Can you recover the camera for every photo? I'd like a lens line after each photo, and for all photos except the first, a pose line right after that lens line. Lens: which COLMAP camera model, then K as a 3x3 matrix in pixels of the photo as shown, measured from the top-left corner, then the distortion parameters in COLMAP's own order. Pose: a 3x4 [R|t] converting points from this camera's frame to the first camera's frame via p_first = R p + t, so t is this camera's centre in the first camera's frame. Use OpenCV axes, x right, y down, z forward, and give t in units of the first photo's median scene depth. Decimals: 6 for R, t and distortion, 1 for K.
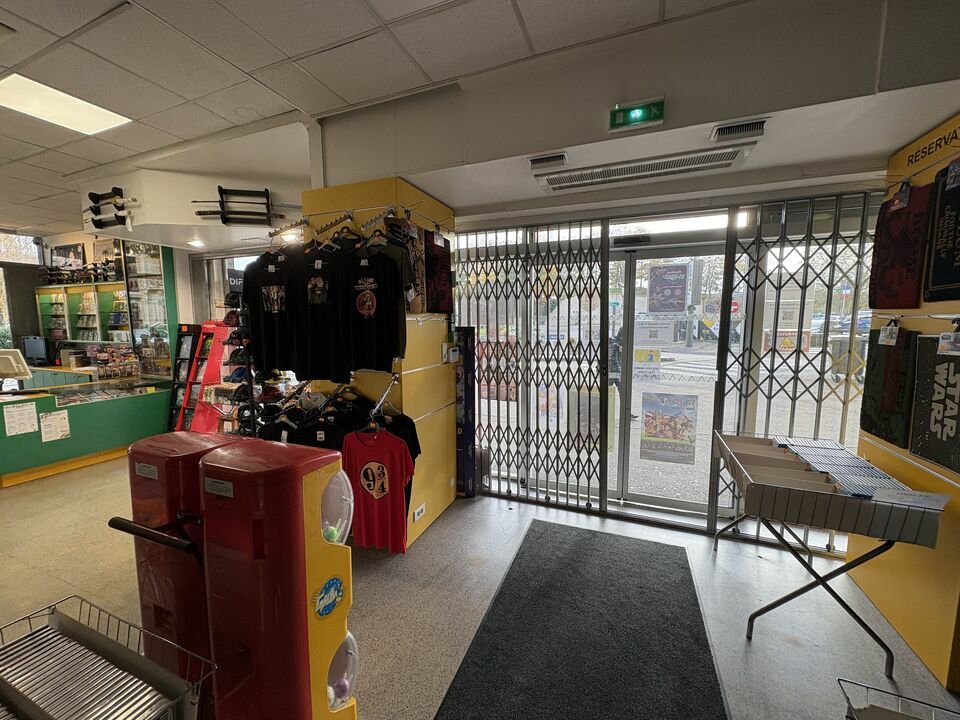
lens RADIAL K [[381.2, 0, 480.0], [0, 381.2, 360.0], [0, 0, 1]] dist [0.000460, 0.000468]
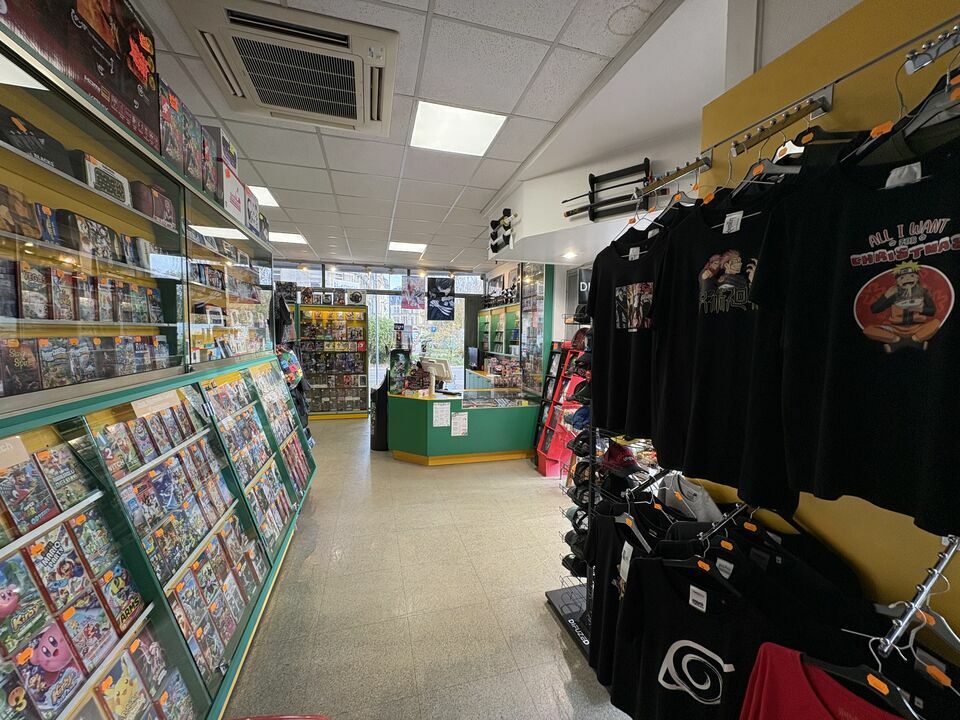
lens RADIAL K [[381.2, 0, 480.0], [0, 381.2, 360.0], [0, 0, 1]] dist [0.000460, 0.000468]
pose [[0.612230, 0.062953, -0.788170, -0.160640], [-0.096893, 0.995286, 0.004232, -0.044241], [0.784720, 0.073778, 0.615444, 0.335645]]
